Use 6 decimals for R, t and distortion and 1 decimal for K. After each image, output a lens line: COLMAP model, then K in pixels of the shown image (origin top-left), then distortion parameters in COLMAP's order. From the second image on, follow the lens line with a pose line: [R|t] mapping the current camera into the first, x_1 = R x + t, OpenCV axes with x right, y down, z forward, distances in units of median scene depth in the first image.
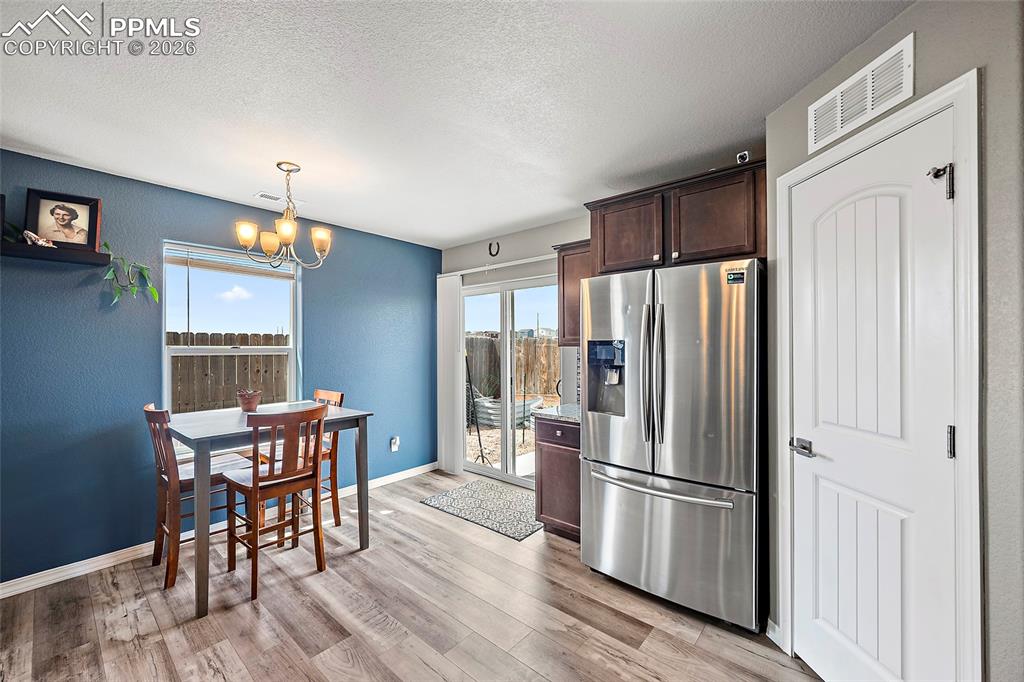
lens RADIAL K [[405.9, 0, 508.6], [0, 405.9, 345.7], [0, 0, 1]] dist [-0.001289, 0.000257]
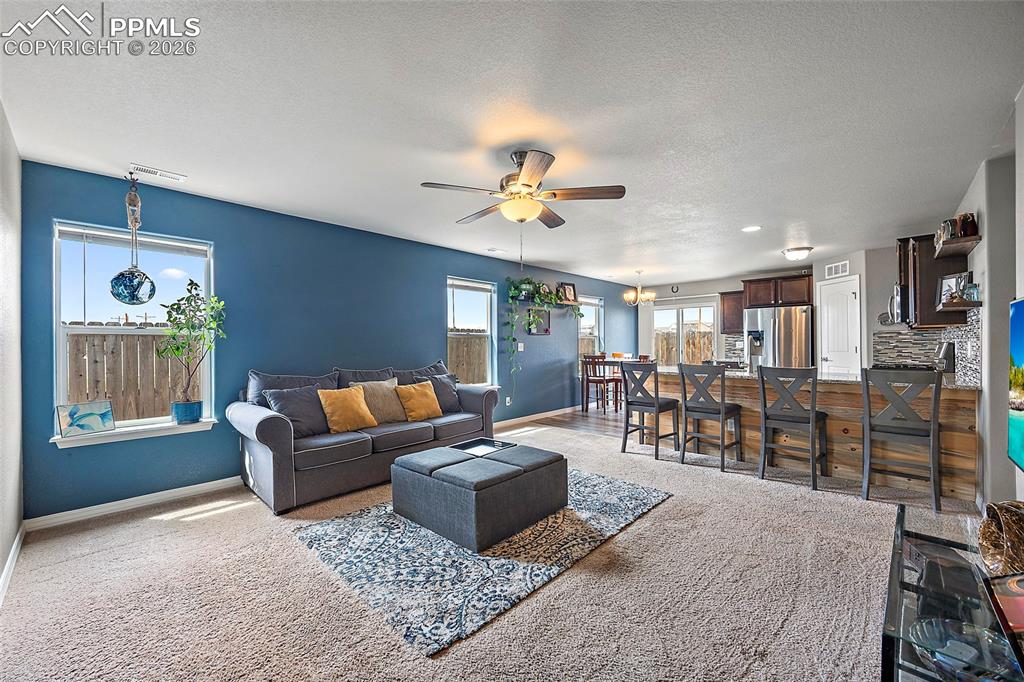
lens RADIAL K [[403.2, 0, 506.8], [0, 403.2, 342.7], [0, 0, 1]] dist [0.000322, -0.000246]
pose [[0.998346, -0.004818, -0.057287, -1.364402], [0.004665, 0.999985, -0.002800, 0.072341], [0.057300, 0.002528, 0.998354, -1.980372]]
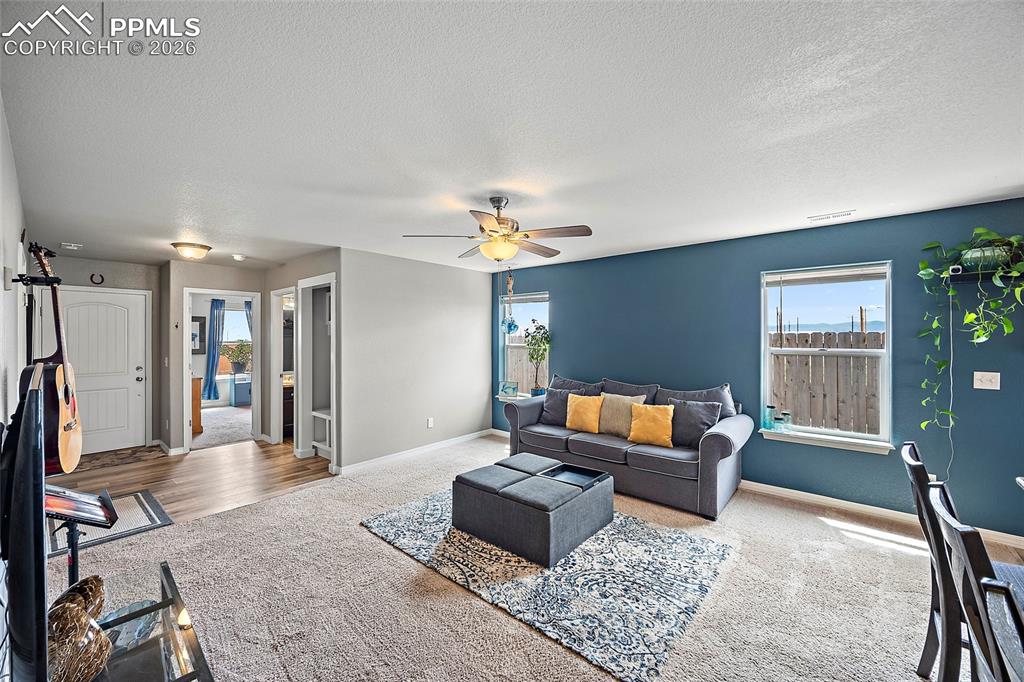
lens RADIAL K [[402.3, 0, 507.0], [0, 402.3, 335.0], [0, 0, 1]] dist [-0.002476, -0.000080]
pose [[-0.007719, -0.000726, -0.999970, -0.178589], [0.000073, 1.000000, -0.000726, -0.044957], [0.999970, -0.000078, -0.007719, -0.819588]]
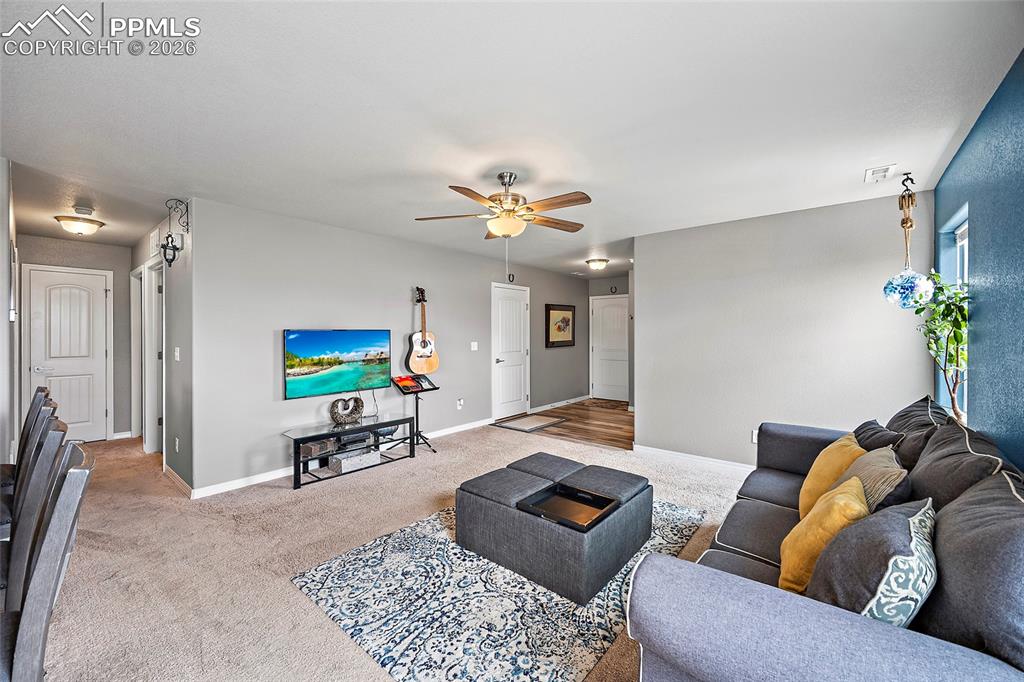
lens RADIAL K [[402.3, 0, 507.0], [0, 402.3, 335.0], [0, 0, 1]] dist [-0.002476, -0.000080]
pose [[-0.999932, 0.003066, -0.011226, -1.375814], [0.003031, 0.999991, 0.003116, 0.020198], [0.011235, 0.003082, -0.999932, 0.349628]]
